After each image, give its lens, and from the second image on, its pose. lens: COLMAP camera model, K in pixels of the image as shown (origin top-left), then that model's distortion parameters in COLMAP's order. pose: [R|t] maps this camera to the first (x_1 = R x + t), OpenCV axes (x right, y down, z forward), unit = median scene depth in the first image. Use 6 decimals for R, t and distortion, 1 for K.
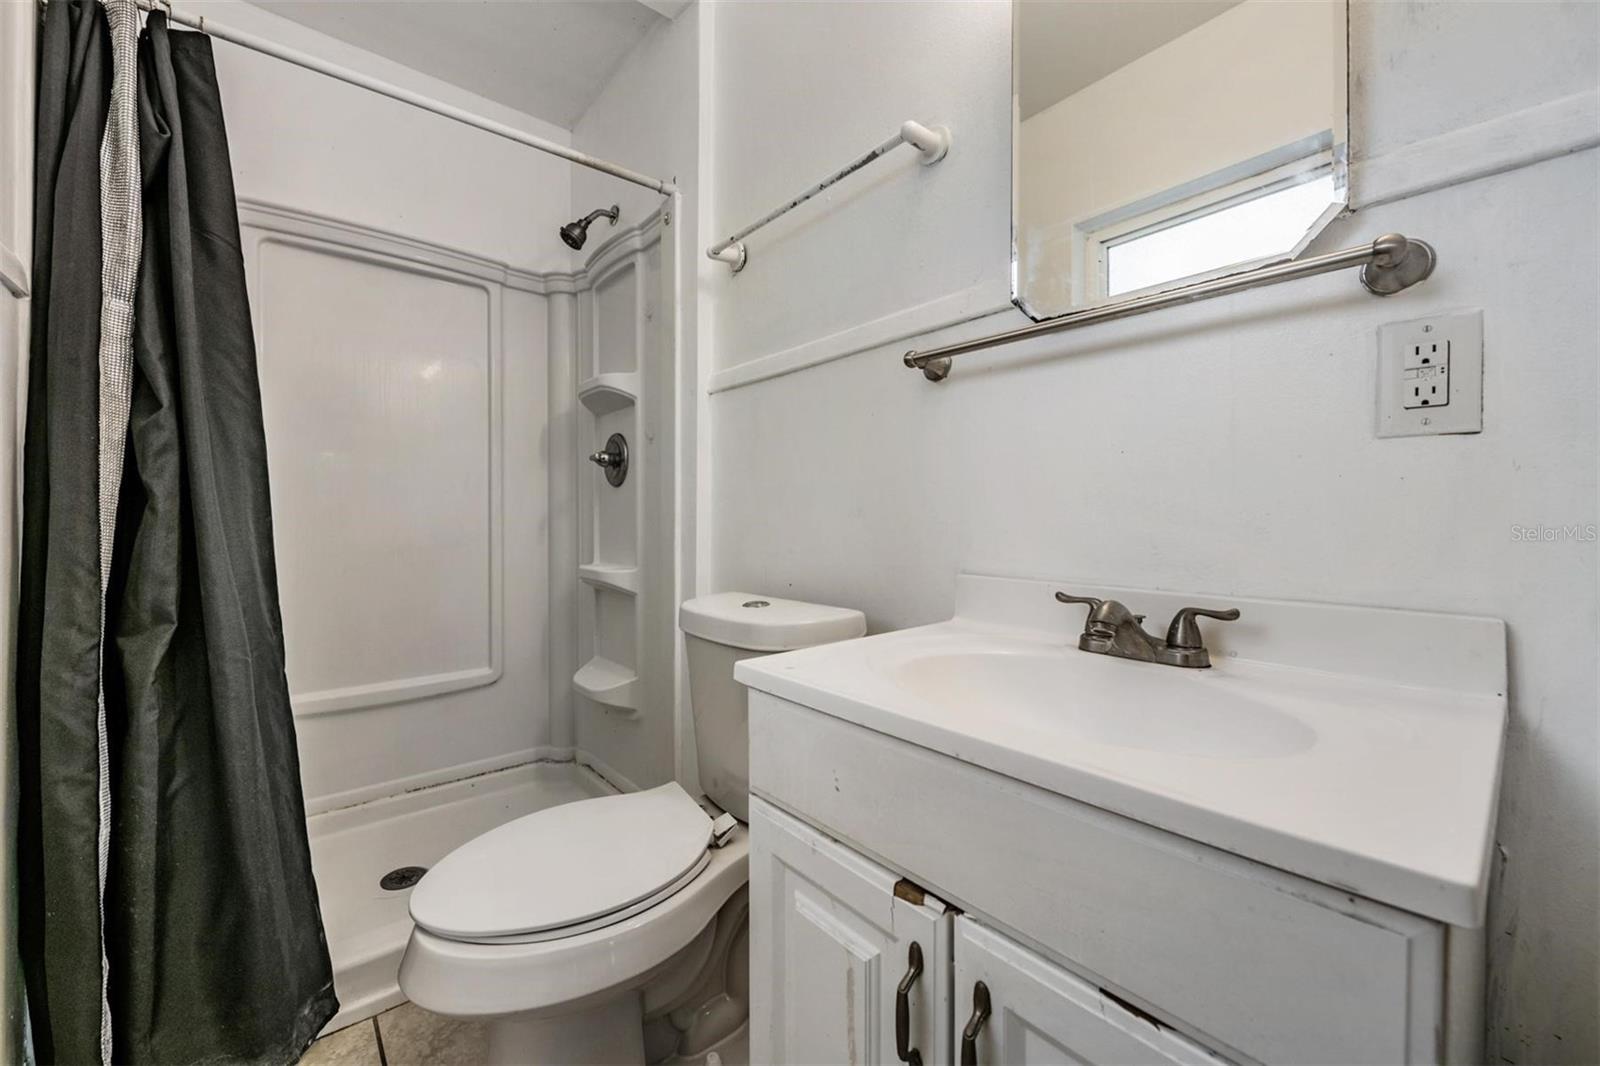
lens RADIAL K [[628.0, 0, 806.6], [0, 628.0, 535.8], [0, 0, 1]] dist [0.001026, -0.003217]
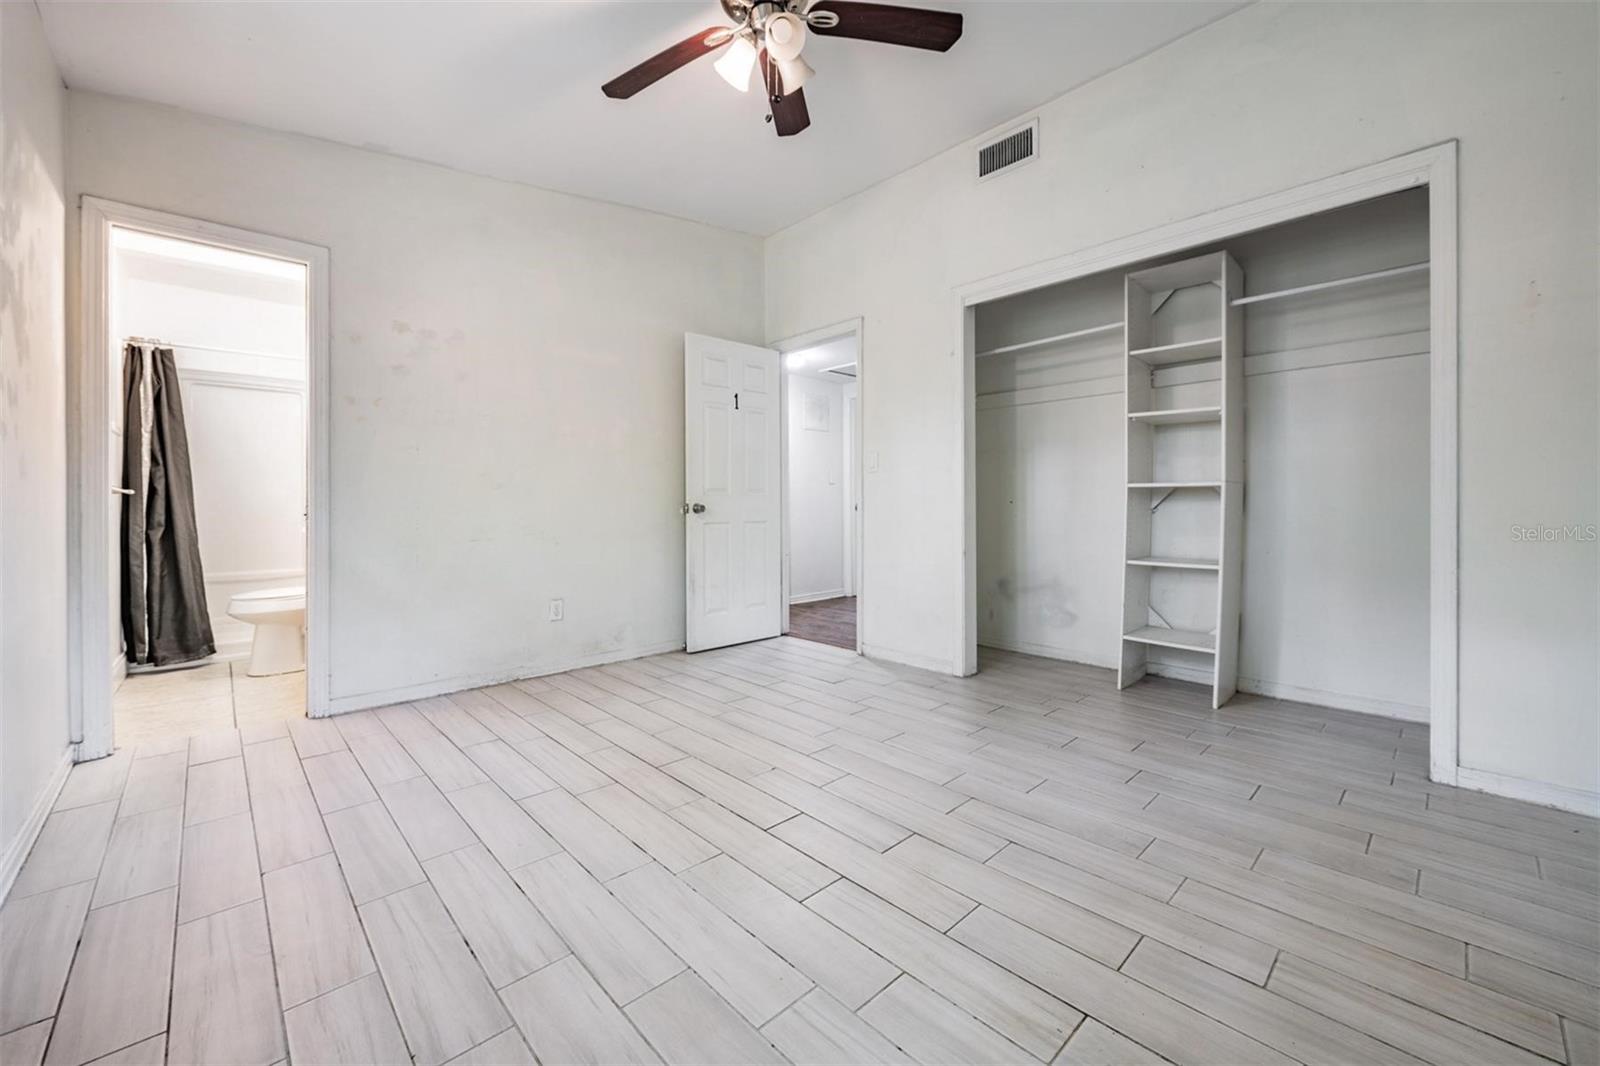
lens RADIAL K [[628.0, 0, 793.9], [0, 628.0, 521.7], [0, 0, 1]] dist [0.001026, -0.003217]
pose [[0.999888, 0.004229, 0.014332, 2.426652], [-0.004421, 0.999900, 0.013415, 0.049284], [-0.014274, -0.013477, 0.999807, -2.516882]]
